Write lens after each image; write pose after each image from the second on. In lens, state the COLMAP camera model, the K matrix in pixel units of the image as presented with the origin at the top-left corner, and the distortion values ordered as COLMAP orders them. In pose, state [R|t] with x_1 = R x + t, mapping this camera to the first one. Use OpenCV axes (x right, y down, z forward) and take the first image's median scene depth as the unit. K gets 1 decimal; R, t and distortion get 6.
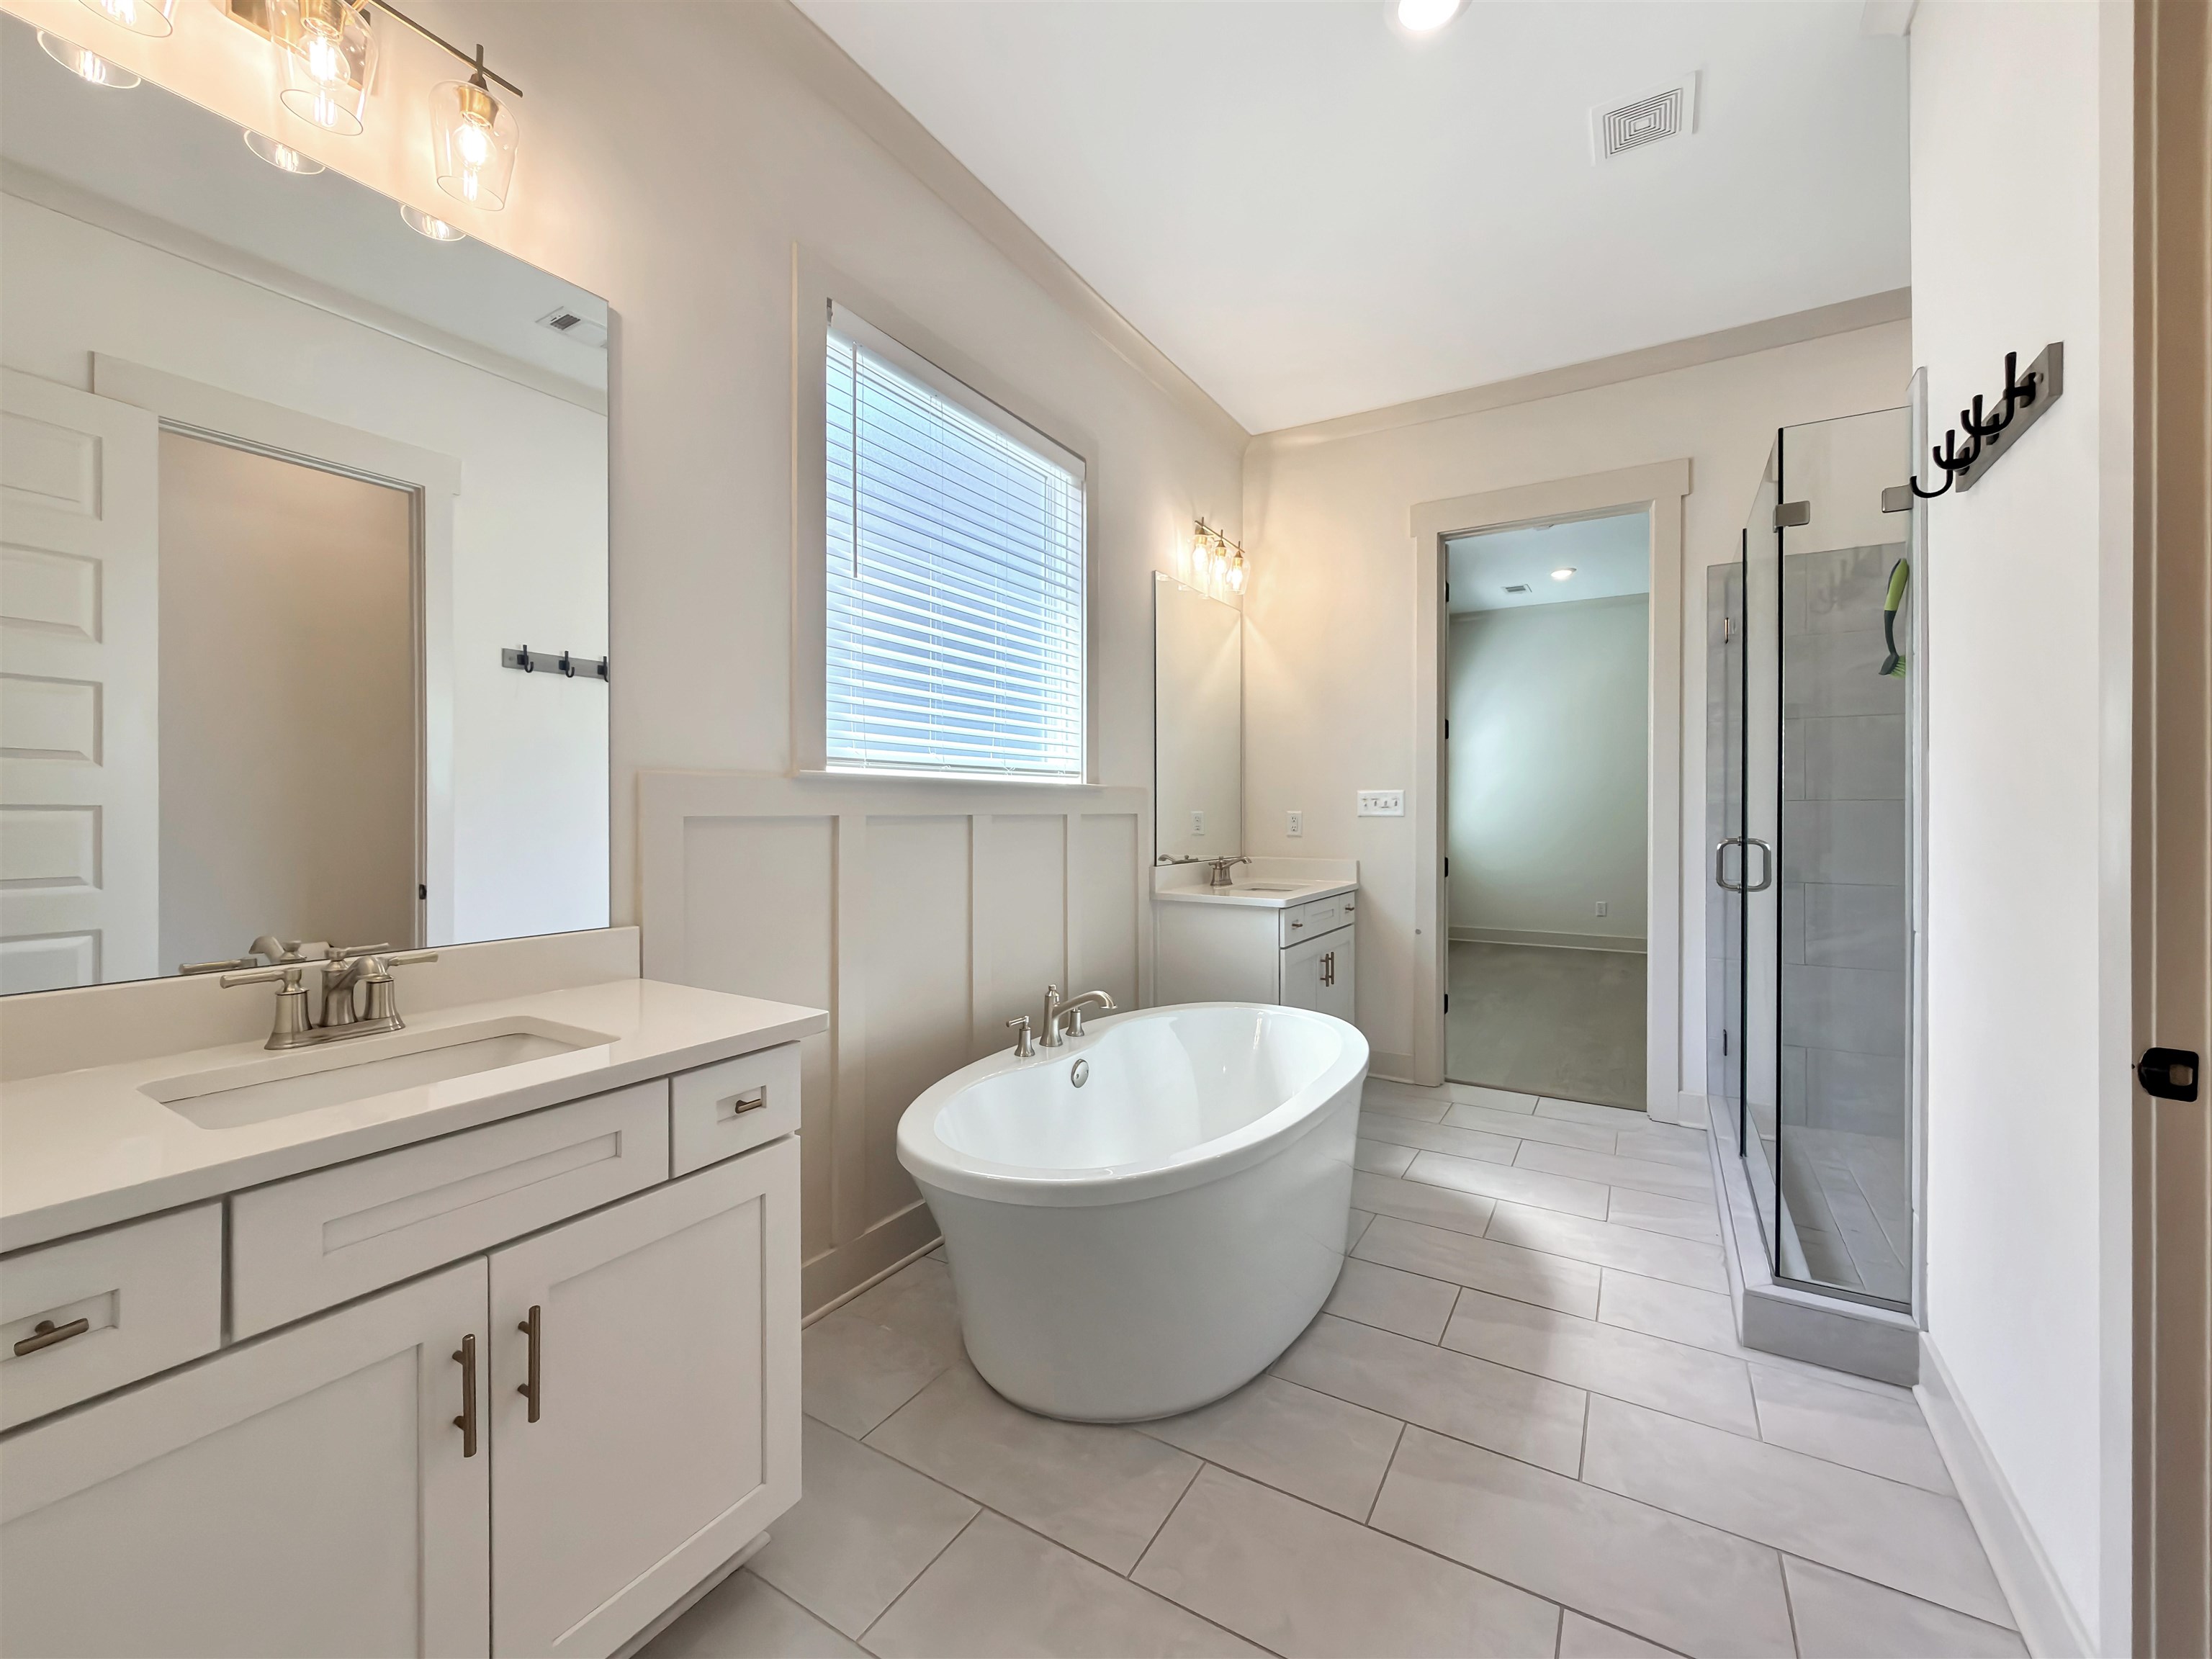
lens RADIAL K [[890.2, 0, 1113.3], [0, 890.2, 813.1], [0, 0, 1]] dist [0.001057, 0.000096]
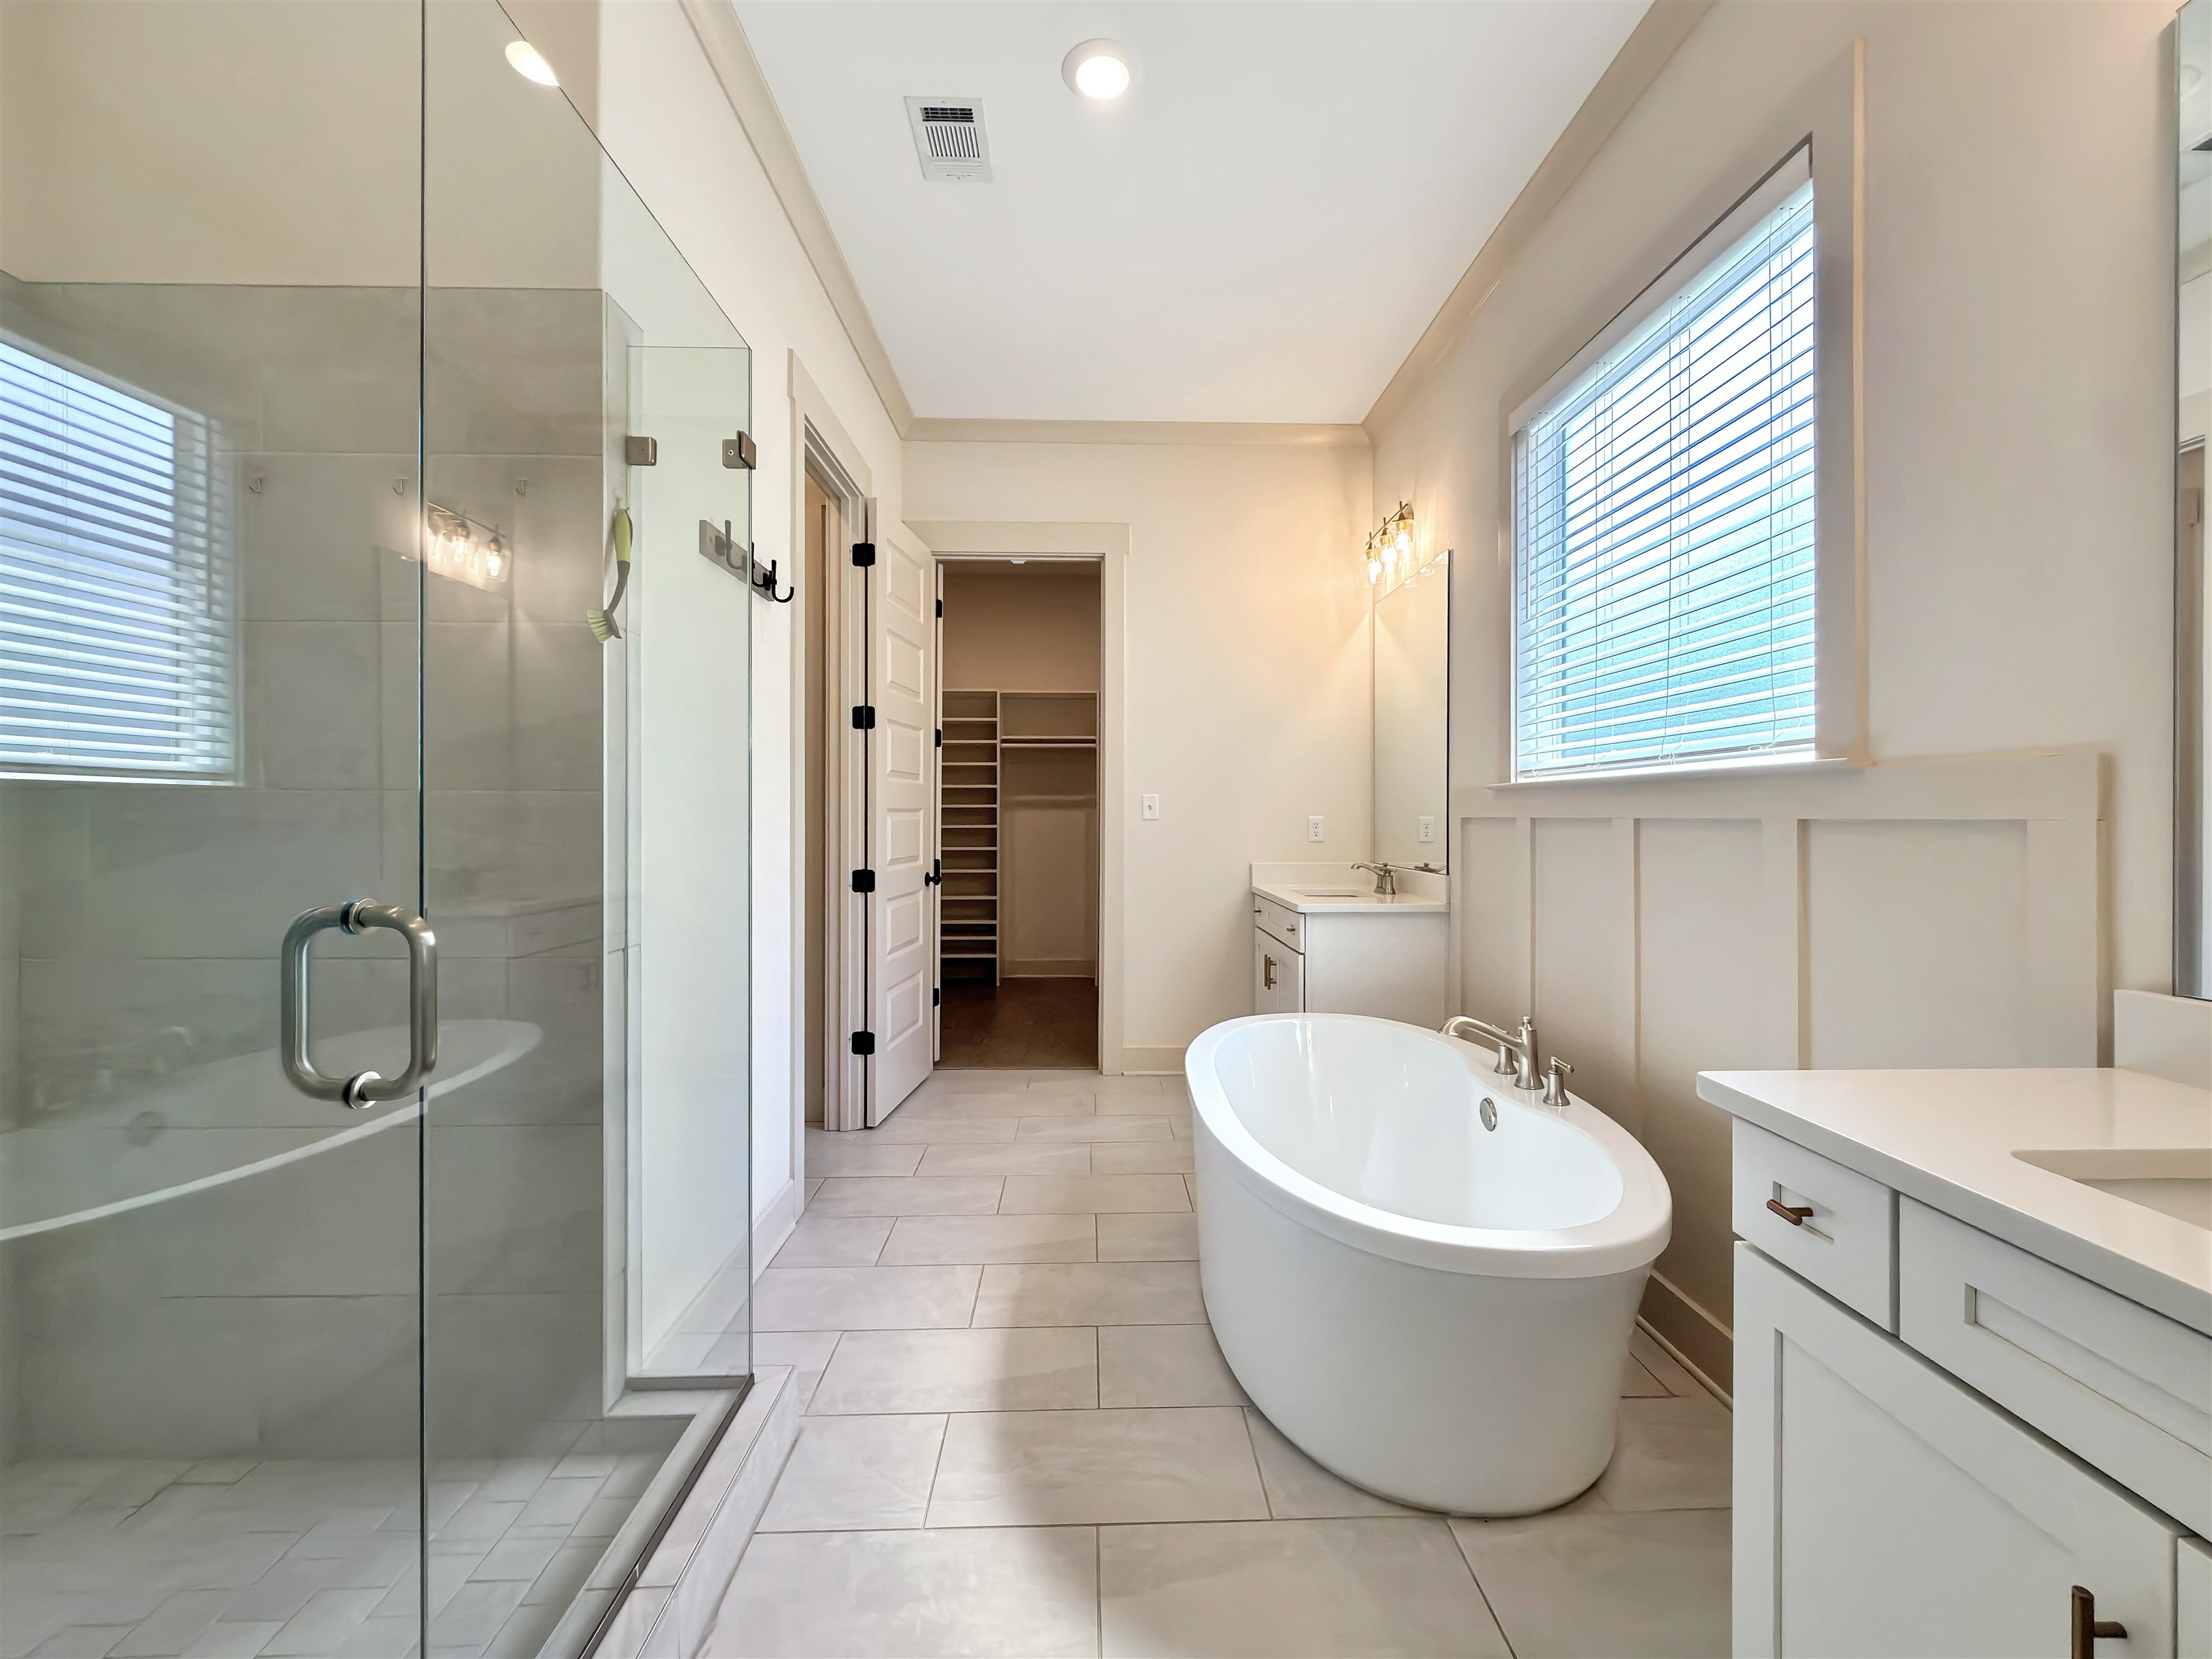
lens RADIAL K [[890.2, 0, 1113.3], [0, 890.2, 813.1], [0, 0, 1]] dist [0.001057, 0.000096]
pose [[-0.839251, -0.001343, -0.543743, 0.930712], [-0.001251, 0.999999, -0.000539, -0.002141], [0.543743, 0.000228, -0.839252, 1.912406]]
